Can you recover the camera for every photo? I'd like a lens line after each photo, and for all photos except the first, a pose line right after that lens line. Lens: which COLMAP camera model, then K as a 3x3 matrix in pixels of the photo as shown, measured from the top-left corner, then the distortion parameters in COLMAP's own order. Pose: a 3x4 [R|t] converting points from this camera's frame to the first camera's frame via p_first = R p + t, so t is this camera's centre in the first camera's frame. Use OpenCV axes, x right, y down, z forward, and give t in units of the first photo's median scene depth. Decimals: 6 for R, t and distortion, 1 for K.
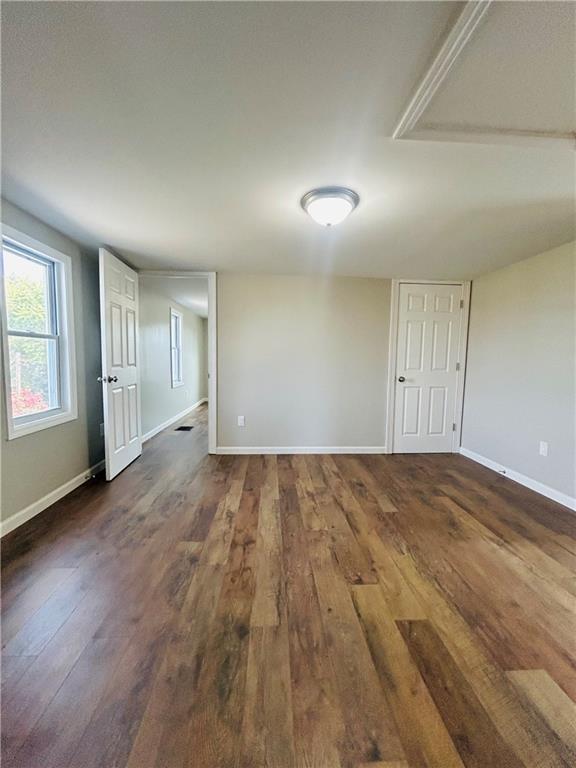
lens RADIAL K [[314.7, 0, 292.6], [0, 314.7, 381.2], [0, 0, 1]] dist [-0.001361, 0.000133]
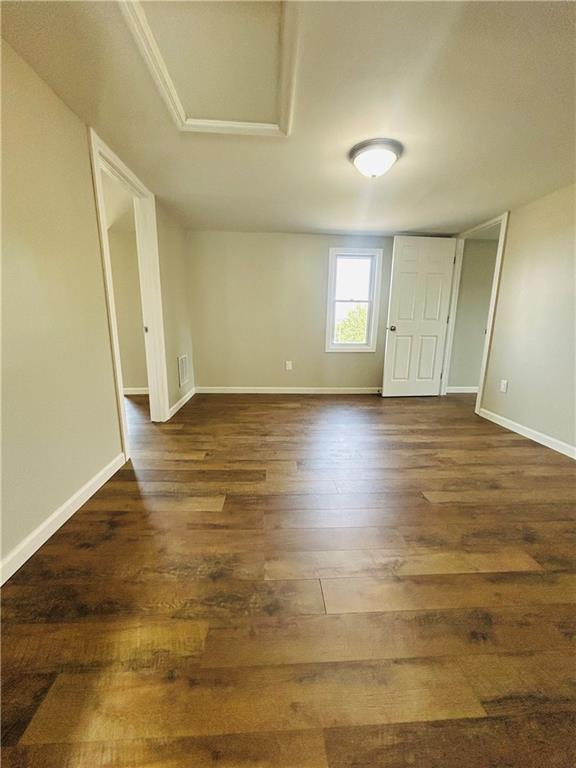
lens RADIAL K [[314.7, 0, 288.6], [0, 314.7, 387.1], [0, 0, 1]] dist [-0.001361, 0.000133]
pose [[-0.014706, 0.205234, -0.978603, 1.026187], [-0.080988, 0.975248, 0.205747, -0.001808], [0.996607, 0.082281, 0.002279, 0.602364]]
